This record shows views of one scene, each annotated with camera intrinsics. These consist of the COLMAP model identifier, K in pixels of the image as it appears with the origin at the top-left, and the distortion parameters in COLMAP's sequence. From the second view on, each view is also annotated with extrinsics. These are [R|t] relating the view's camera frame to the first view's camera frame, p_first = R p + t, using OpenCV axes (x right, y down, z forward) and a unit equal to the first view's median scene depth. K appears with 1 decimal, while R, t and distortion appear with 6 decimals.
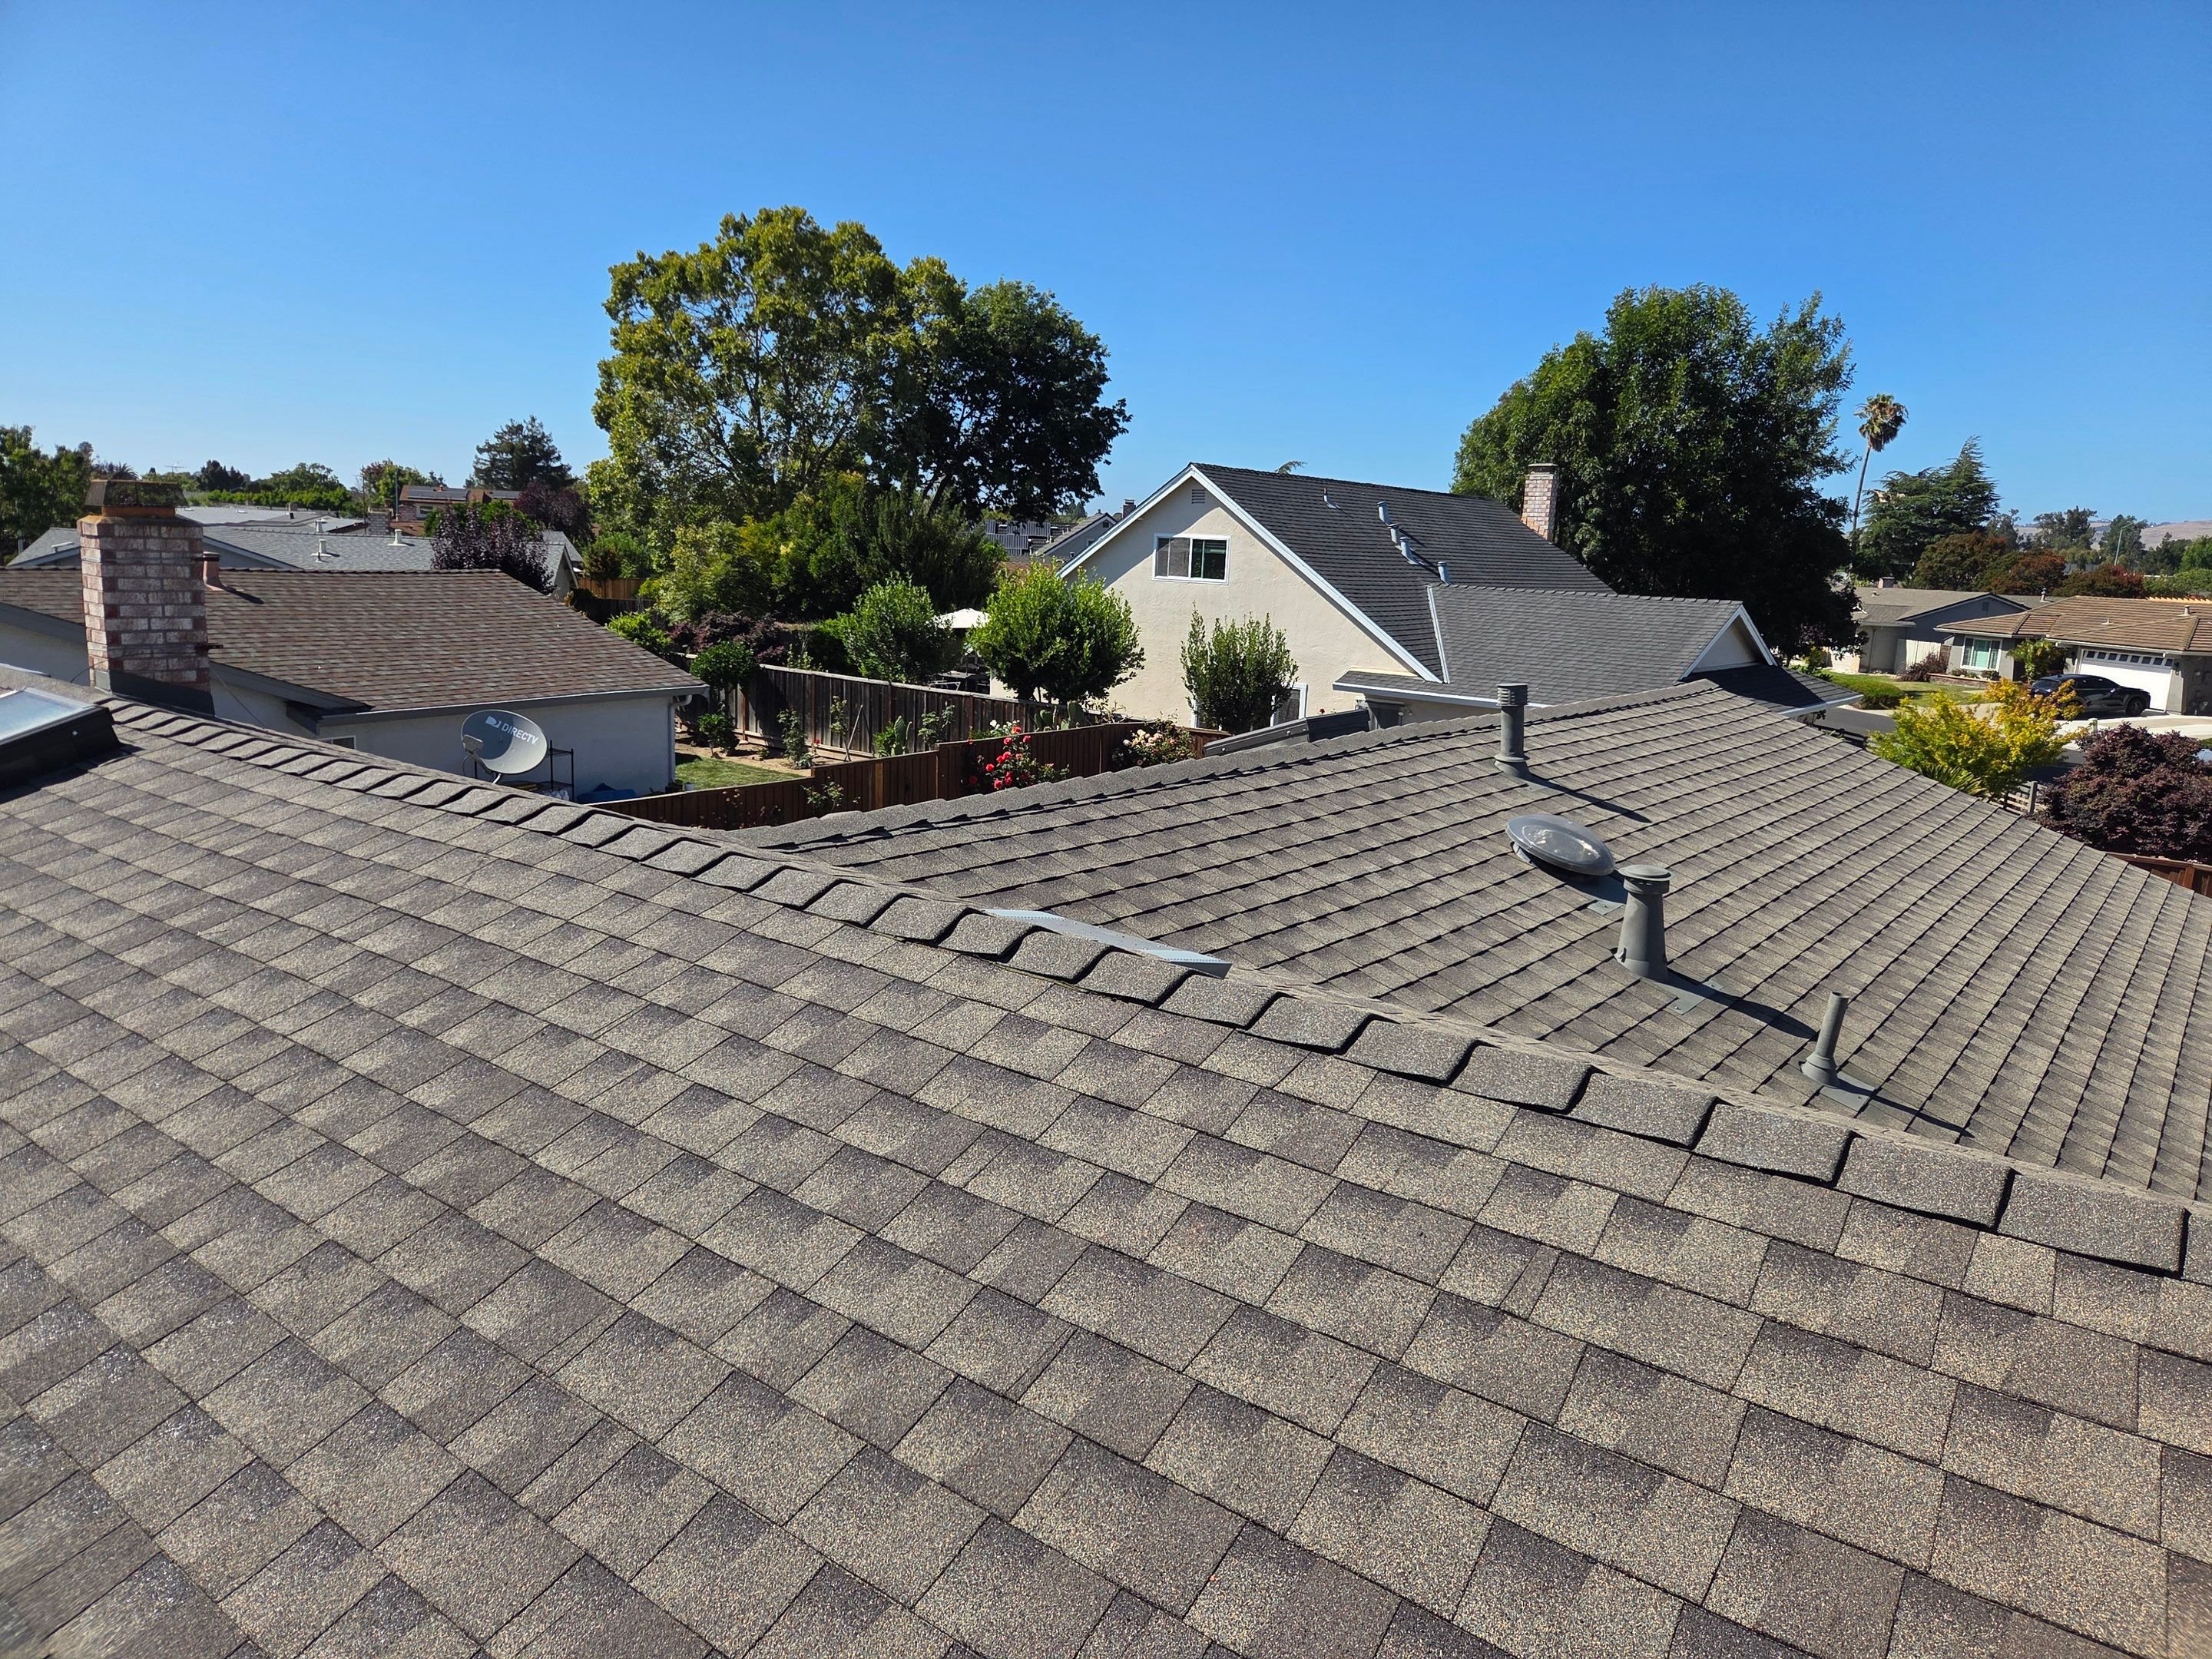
lens RADIAL K [[1481.0, 0, 1131.1], [0, 1481.0, 804.8], [0, 0, 1]] dist [0.067418, -0.053912]
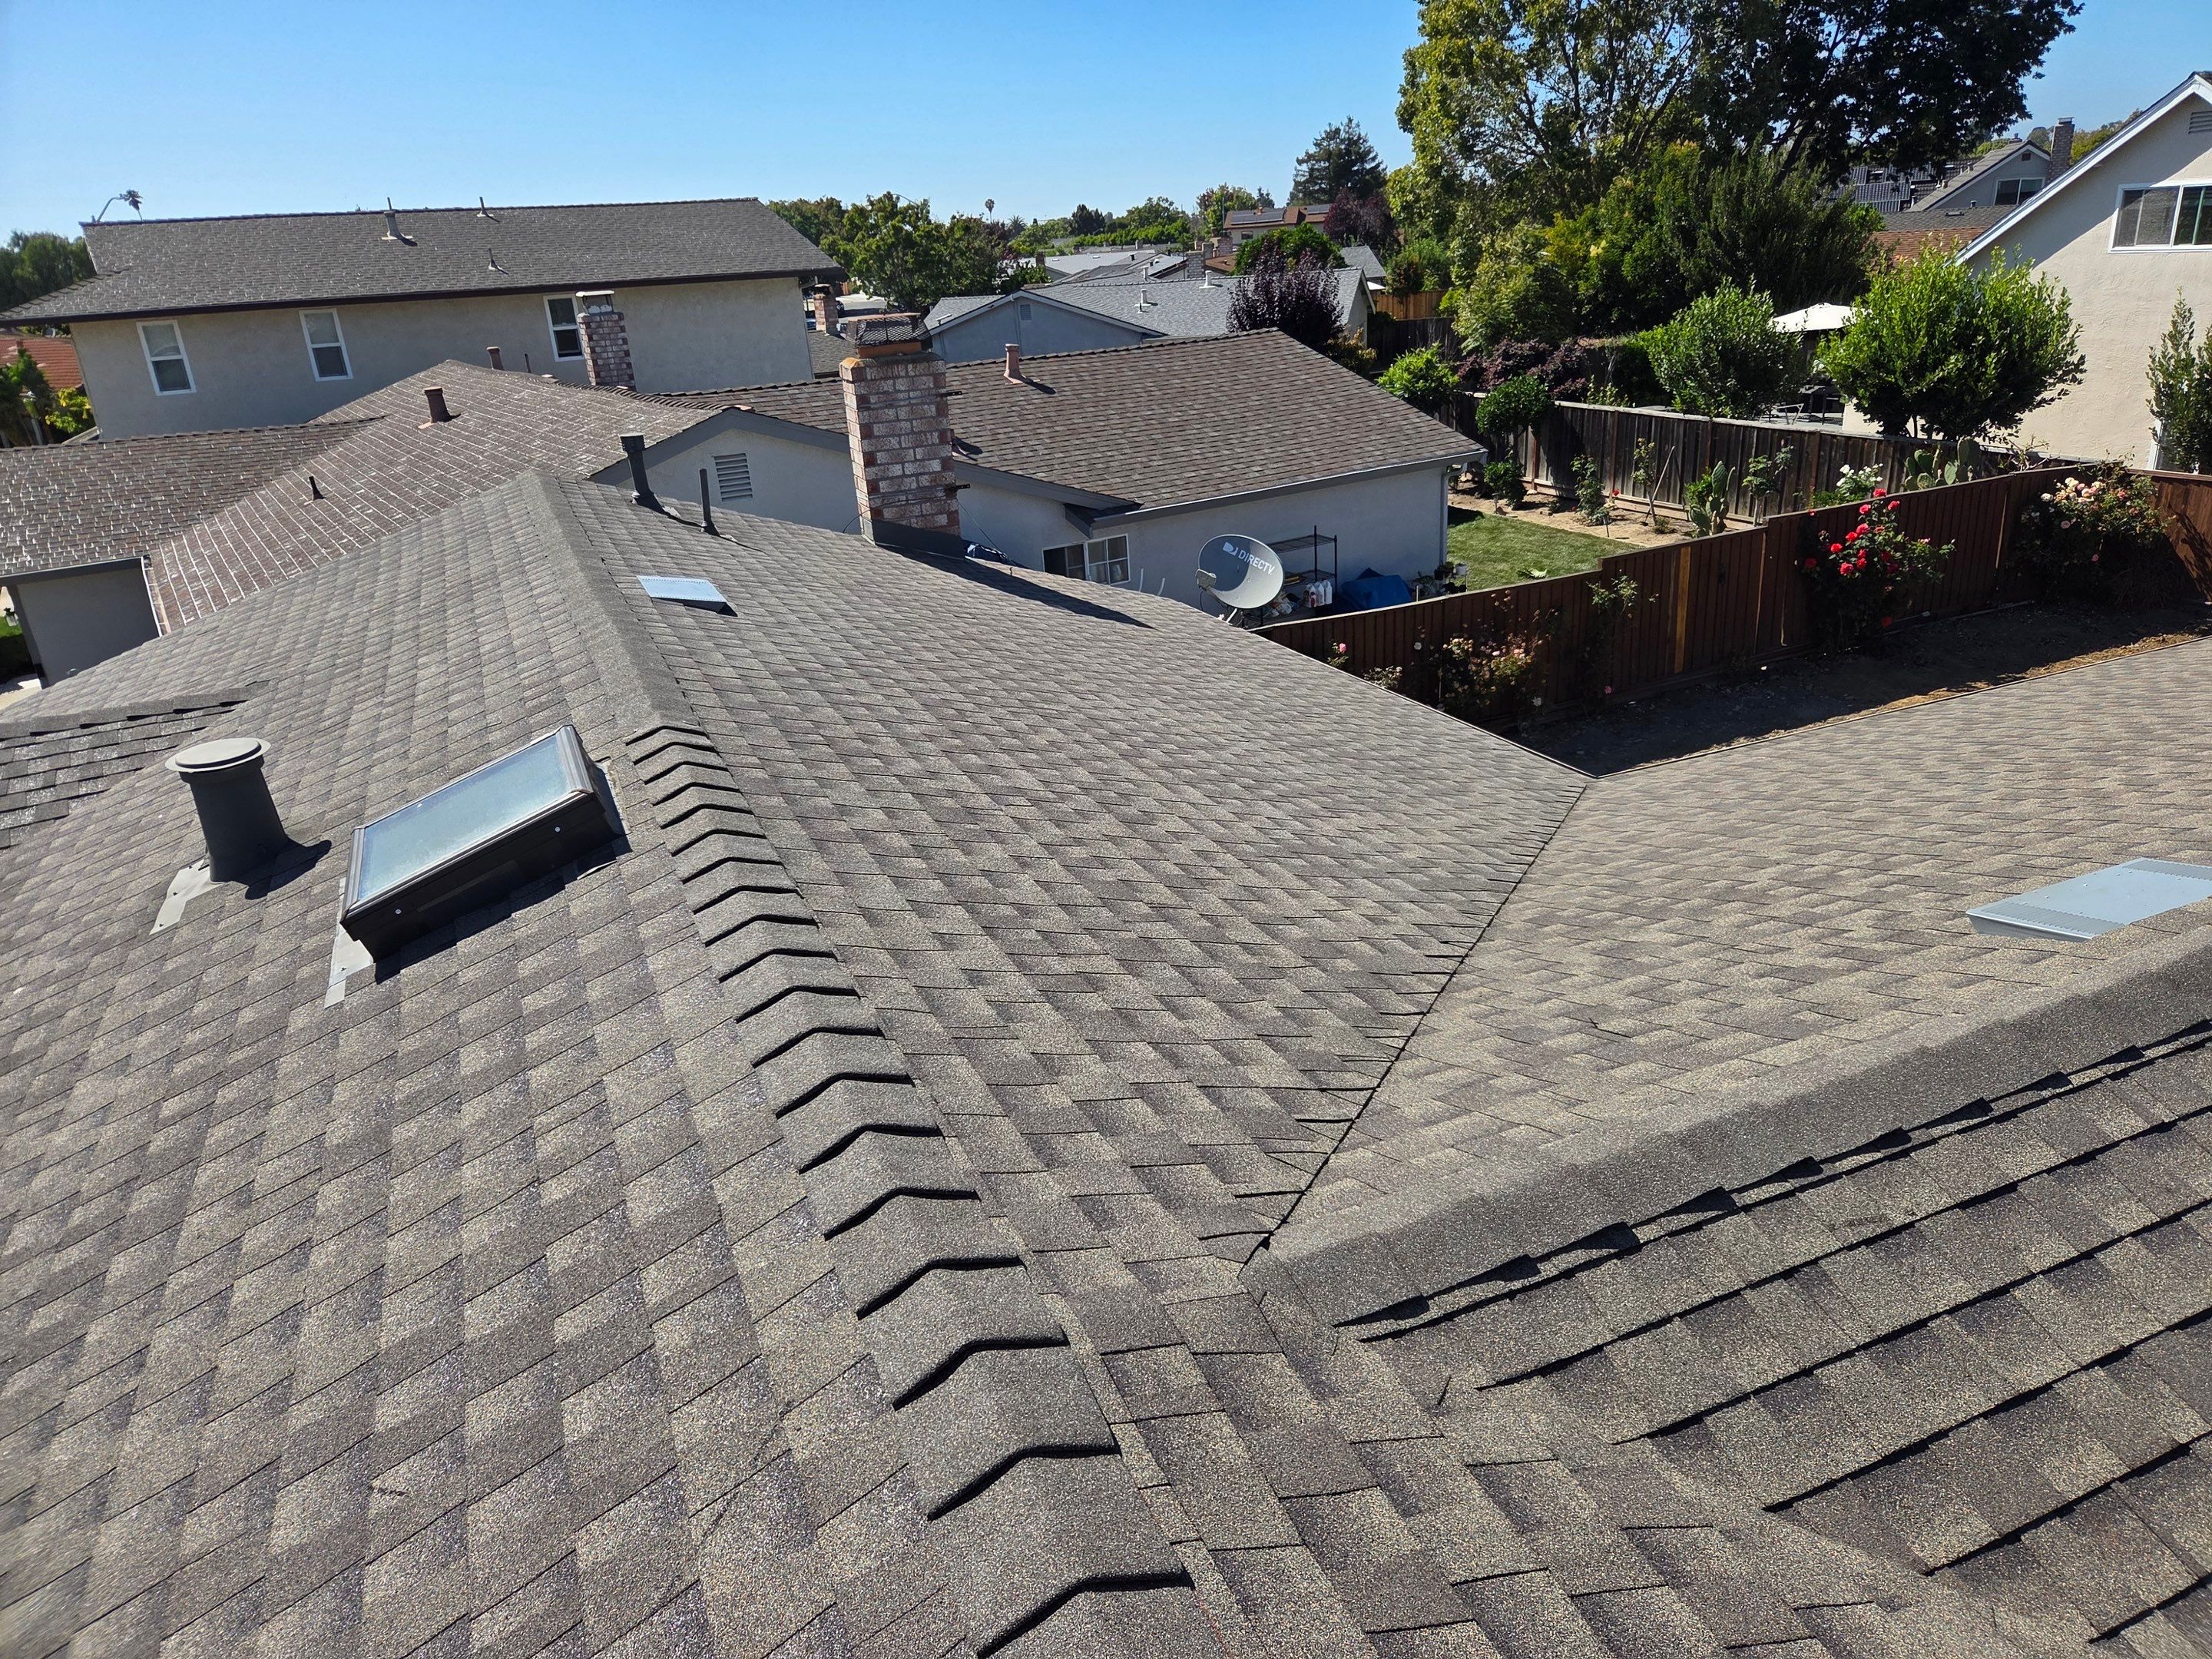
lens RADIAL K [[1481.0, 0, 1121.6], [0, 1481.0, 813.8], [0, 0, 1]] dist [0.067418, -0.053912]
pose [[0.864270, 0.085600, -0.495692, -0.017461], [0.014733, 0.980685, 0.195040, -0.047675], [0.502813, -0.175870, 0.846315, 0.119213]]
